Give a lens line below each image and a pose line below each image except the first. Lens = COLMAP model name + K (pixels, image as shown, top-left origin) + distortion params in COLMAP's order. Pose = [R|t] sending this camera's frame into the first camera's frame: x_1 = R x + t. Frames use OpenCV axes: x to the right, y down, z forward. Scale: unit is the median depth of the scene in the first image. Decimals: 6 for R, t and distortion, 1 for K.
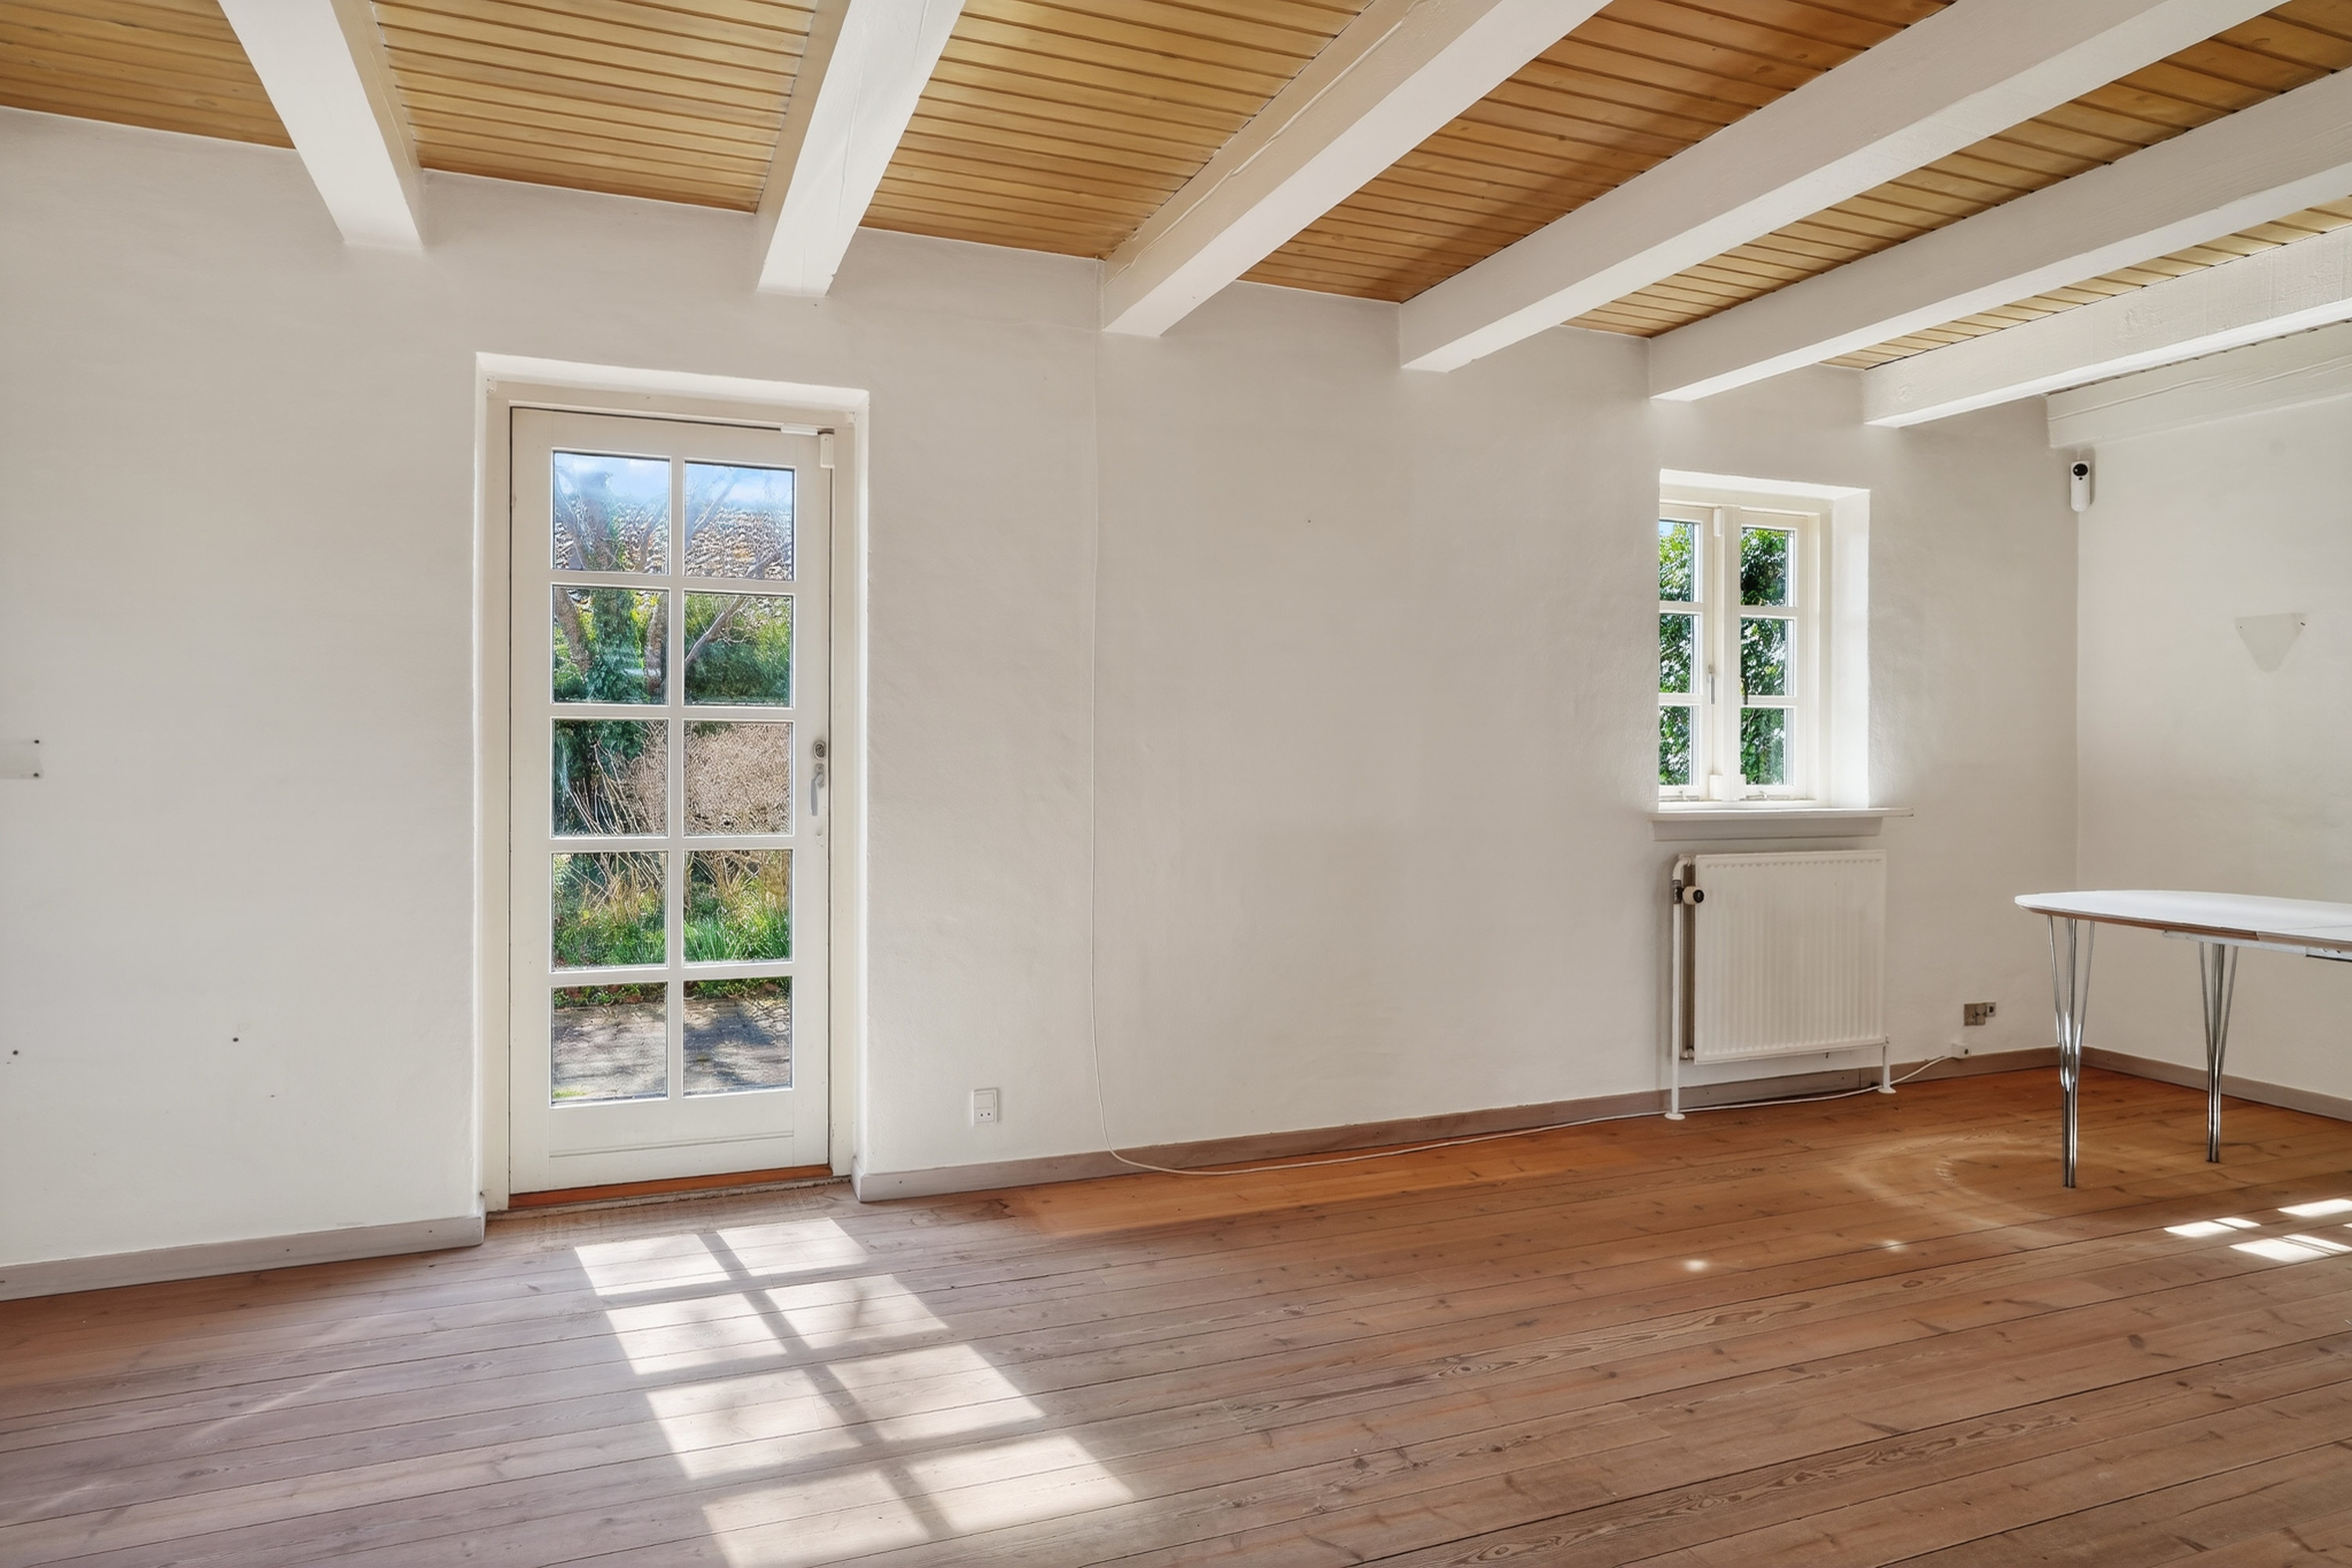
lens RADIAL K [[1437.1, 0, 1181.6], [0, 1437.1, 756.1], [0, 0, 1]] dist [-0.028593, 0.001057]
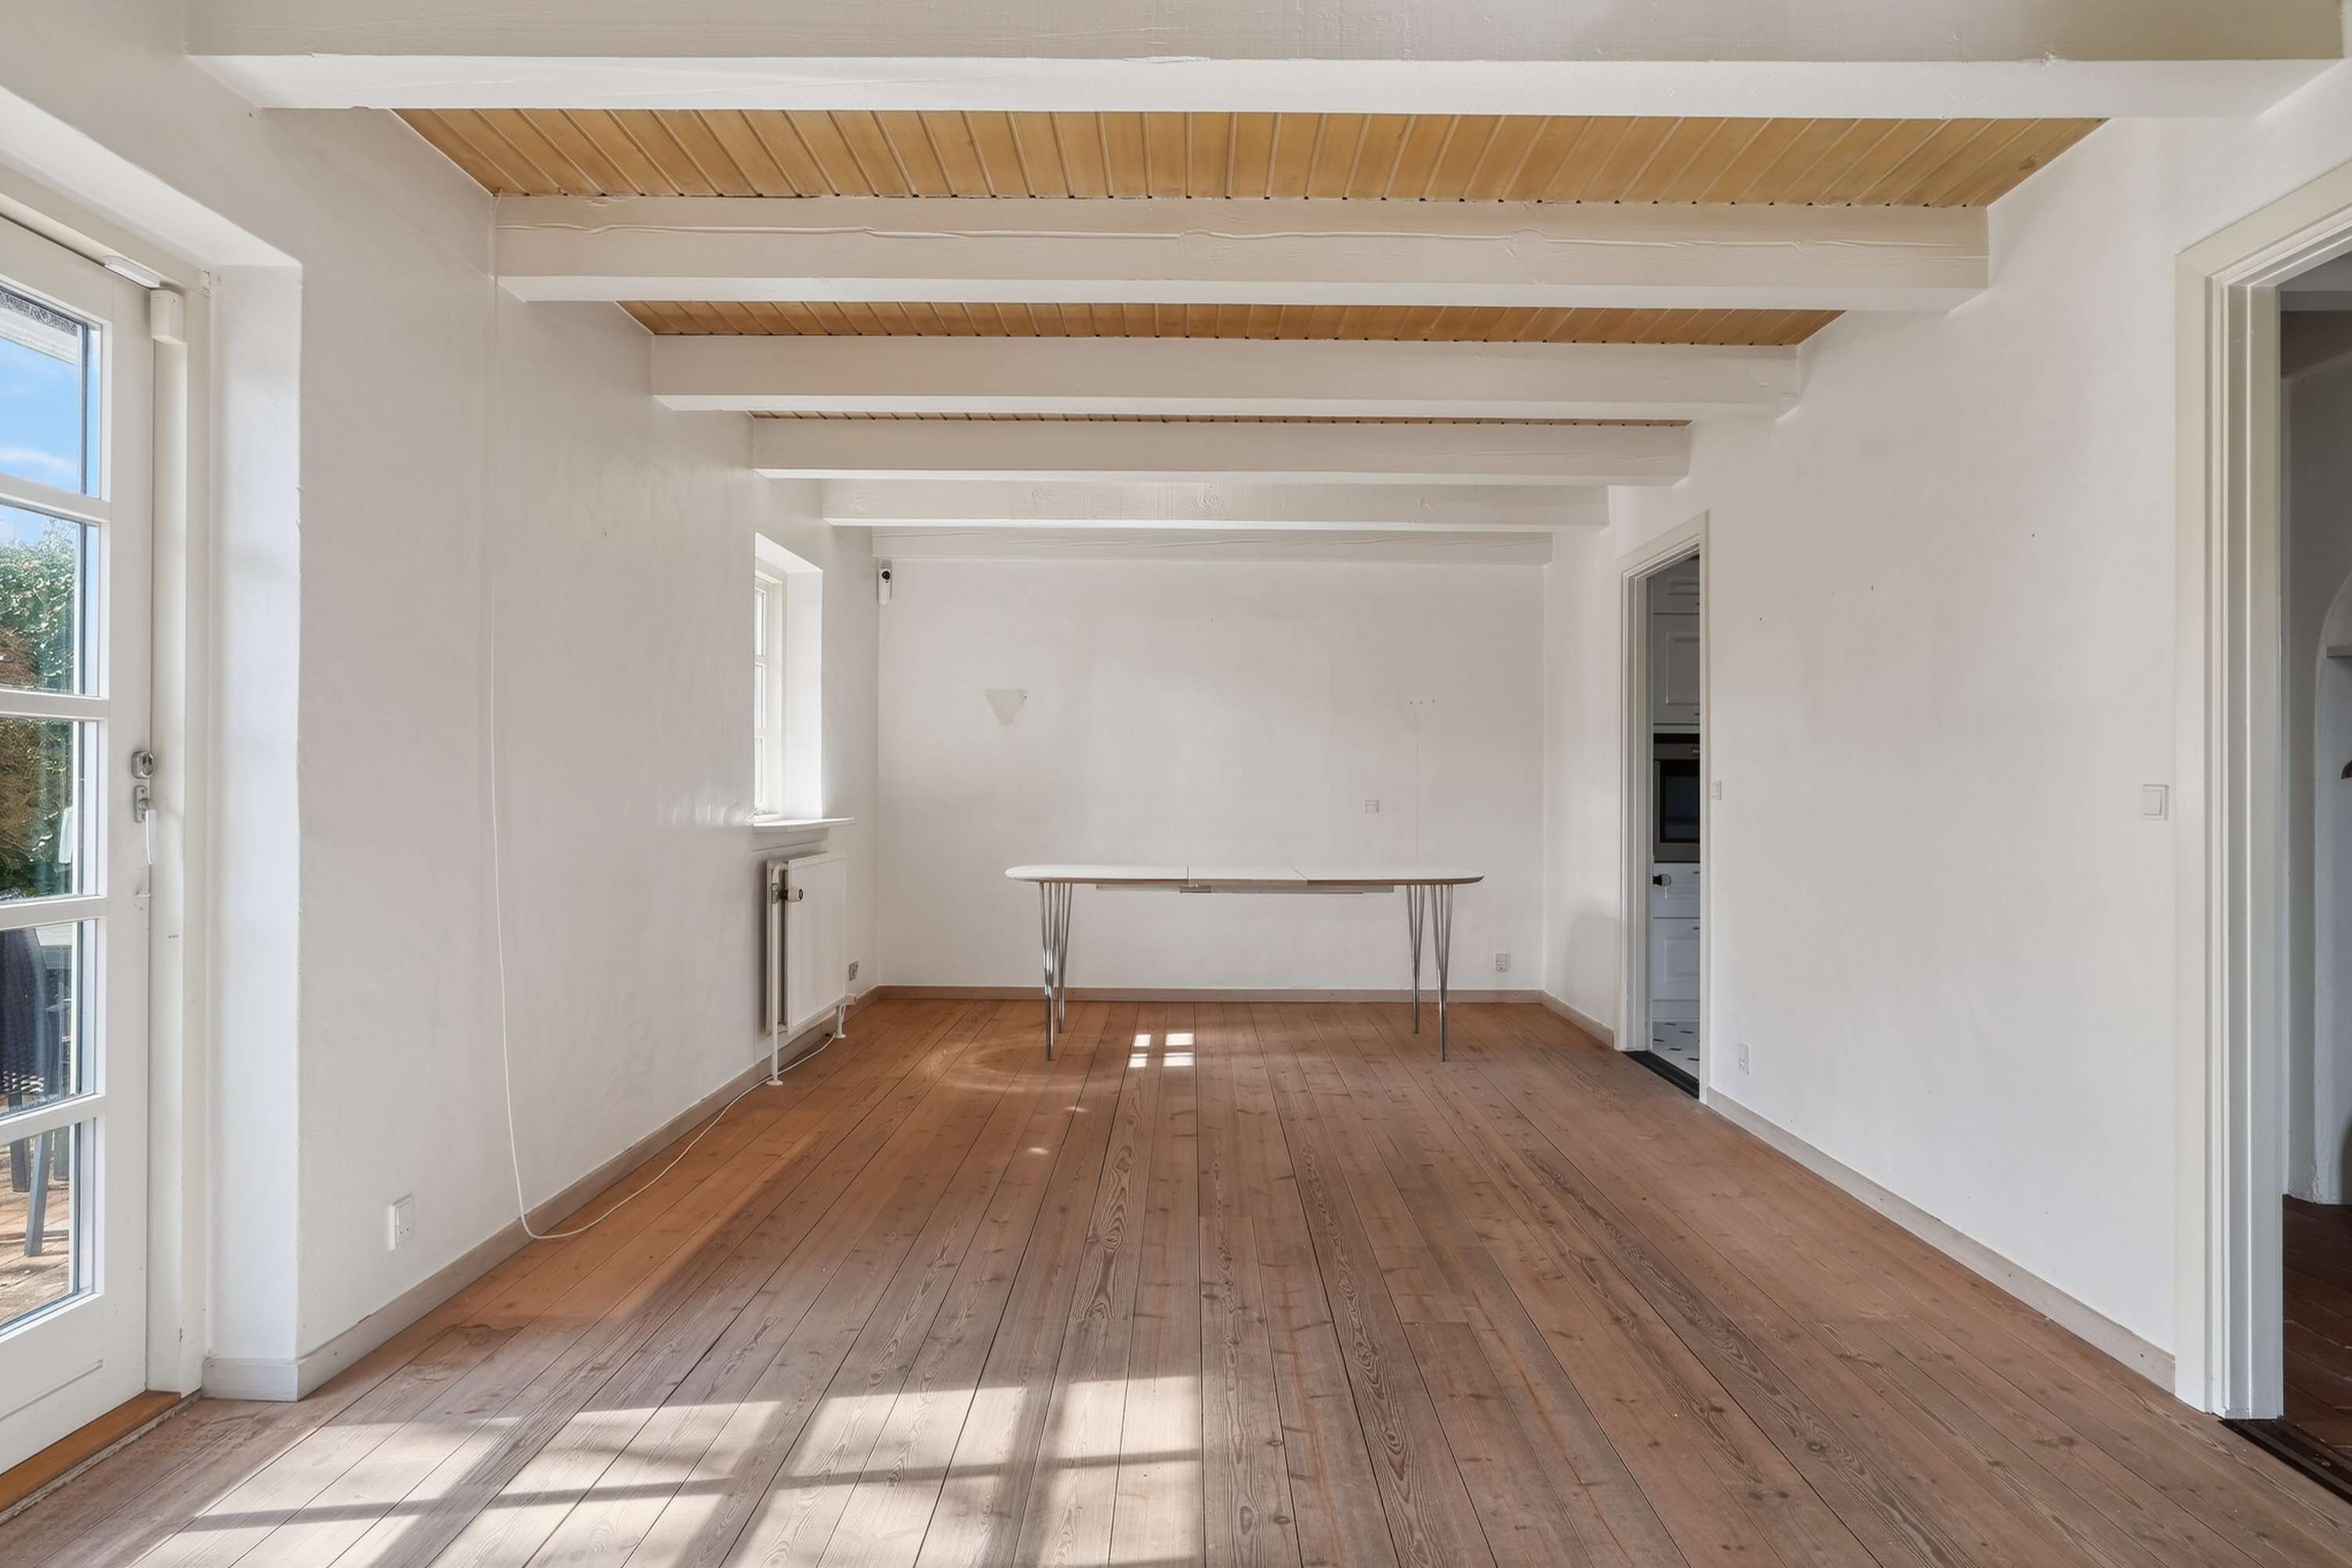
lens RADIAL K [[1321.6, 0, 1171.3], [0, 1321.6, 781.3], [0, 0, 1]] dist [-0.056167, 0.036076]
pose [[0.374129, 0.004082, 0.927368, -0.672574], [0.002181, 0.999984, -0.005282, 0.012457], [-0.927374, 0.003999, 0.374114, 0.374179]]
